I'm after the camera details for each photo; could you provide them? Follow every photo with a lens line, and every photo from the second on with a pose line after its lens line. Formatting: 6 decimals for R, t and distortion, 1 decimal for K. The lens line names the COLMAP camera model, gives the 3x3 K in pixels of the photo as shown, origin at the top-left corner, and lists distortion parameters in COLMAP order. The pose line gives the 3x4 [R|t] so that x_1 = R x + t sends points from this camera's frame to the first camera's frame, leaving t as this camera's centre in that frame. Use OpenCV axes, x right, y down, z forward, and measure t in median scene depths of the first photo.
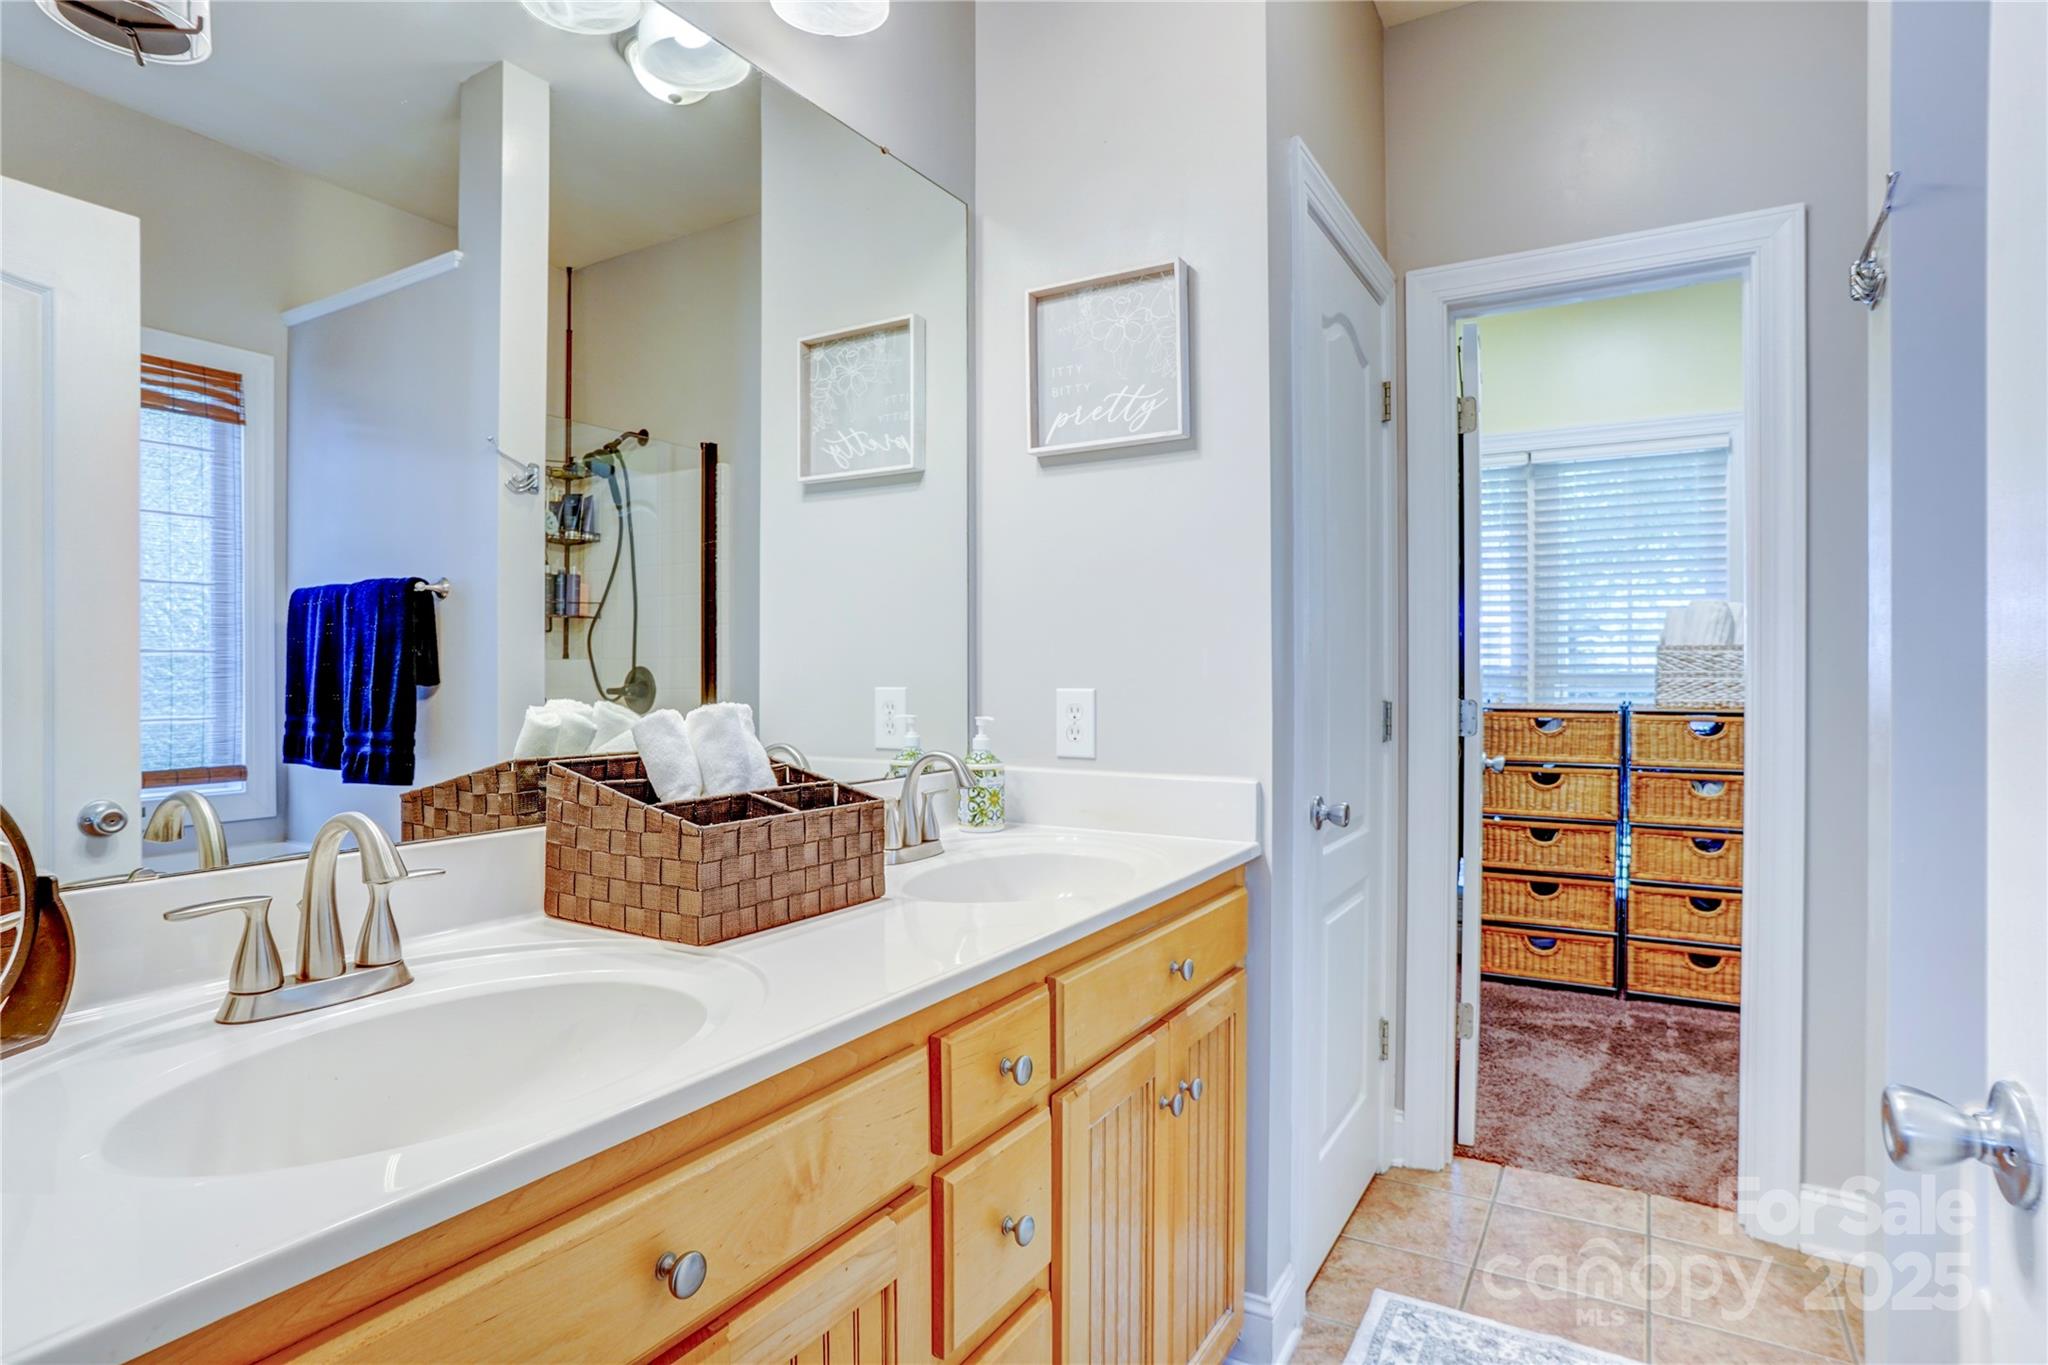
lens RADIAL K [[1078.9, 0, 1015.6], [0, 1078.9, 676.6], [0, 0, 1]] dist [-0.069028, 0.036729]
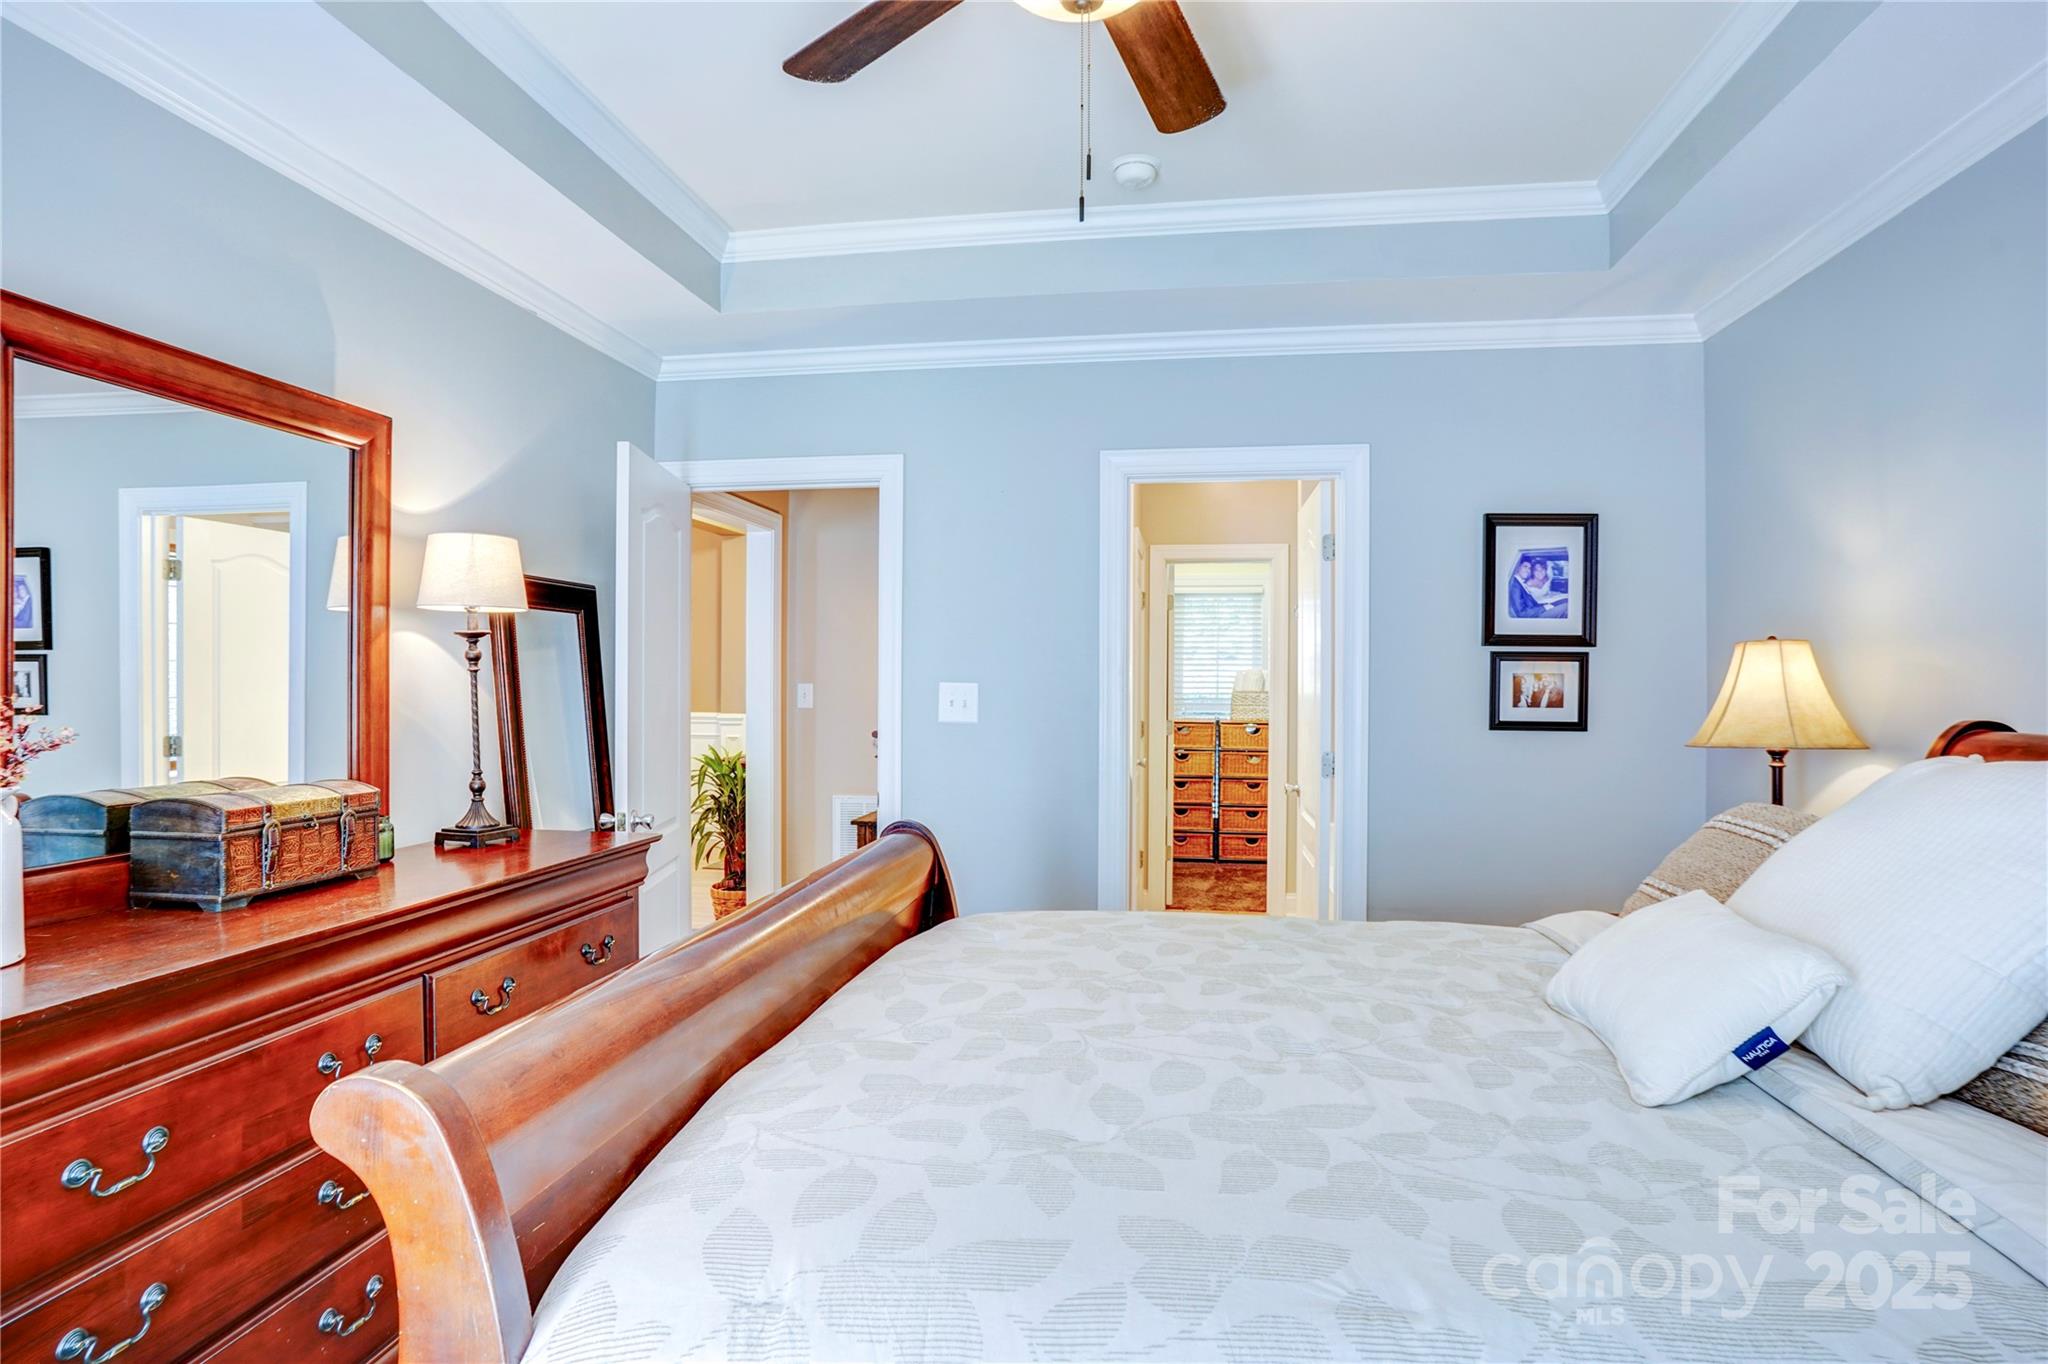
lens RADIAL K [[1078.9, 0, 1028.7], [0, 1078.9, 687.3], [0, 0, 1]] dist [-0.069028, 0.036729]
pose [[0.926064, 0.001315, 0.377363, -0.571949], [-0.002955, 0.999989, 0.003767, -0.044125], [-0.377354, -0.004603, 0.926058, -0.822945]]
